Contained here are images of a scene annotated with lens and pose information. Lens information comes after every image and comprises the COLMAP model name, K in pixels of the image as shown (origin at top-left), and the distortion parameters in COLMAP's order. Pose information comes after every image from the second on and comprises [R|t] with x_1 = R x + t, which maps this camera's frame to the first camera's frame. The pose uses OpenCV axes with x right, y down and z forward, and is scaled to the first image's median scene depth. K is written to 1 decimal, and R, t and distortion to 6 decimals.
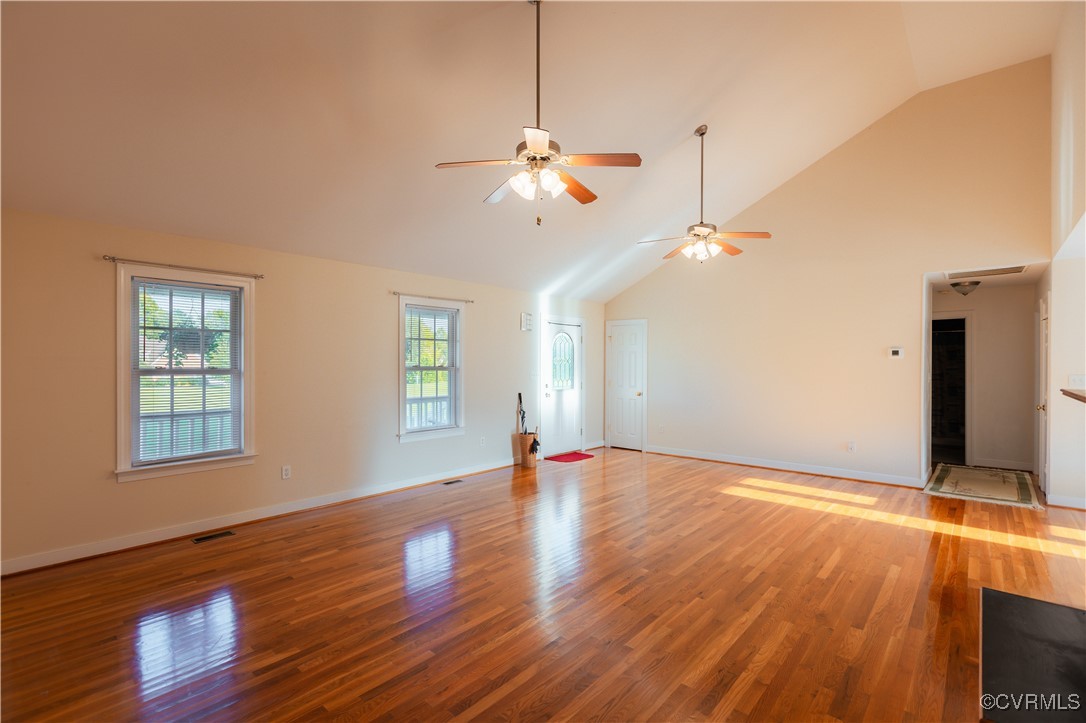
lens RADIAL K [[491.8, 0, 532.7], [0, 491.8, 366.0], [0, 0, 1]] dist [0.000434, 0.000274]
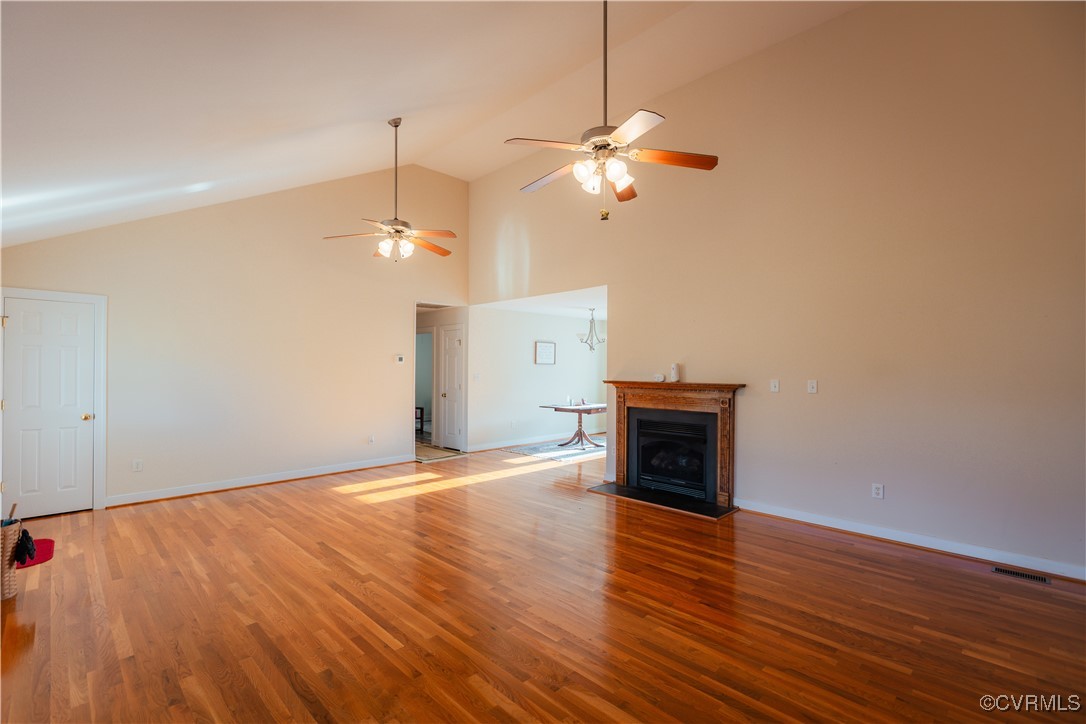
lens RADIAL K [[491.8, 0, 535.7], [0, 491.8, 365.1], [0, 0, 1]] dist [0.000434, 0.000274]
pose [[0.053793, 0.006729, 0.998529, -0.658425], [0.001192, 0.999976, -0.006803, -0.001091], [-0.998551, 0.001556, 0.053784, 0.769744]]
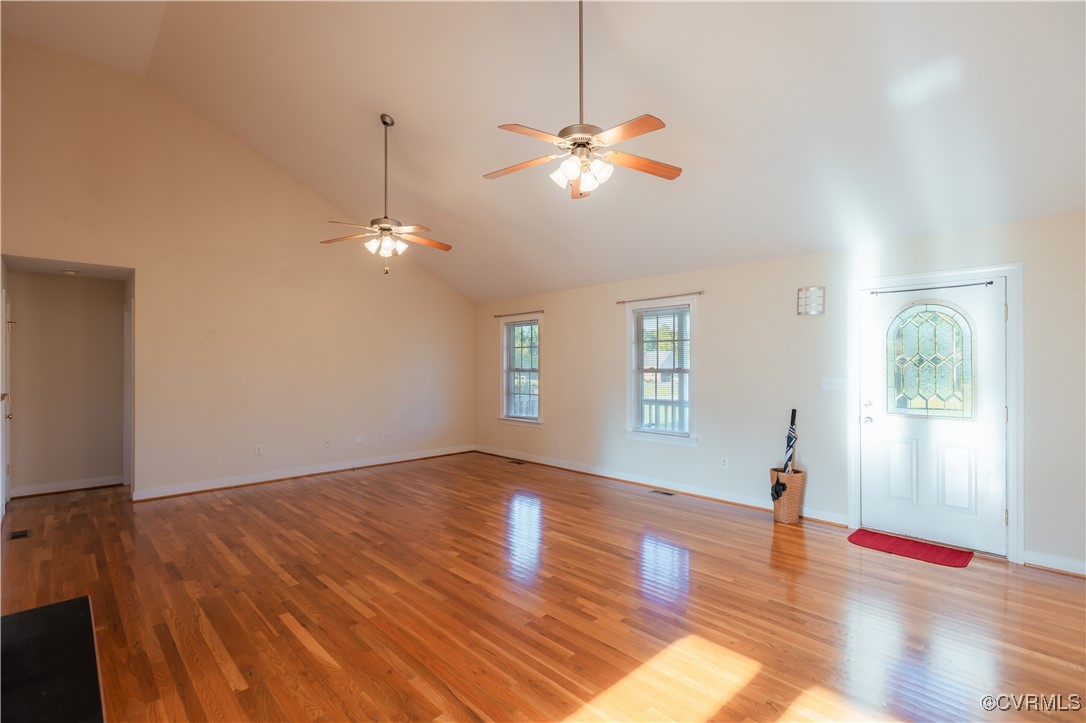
lens RADIAL K [[491.8, 0, 540.3], [0, 491.8, 361.6], [0, 0, 1]] dist [0.000434, 0.000274]
pose [[-0.059261, -0.009721, -0.998195, 1.054628], [-0.002803, 0.999950, -0.009572, -0.003617], [0.998239, 0.002231, -0.059286, 1.111121]]
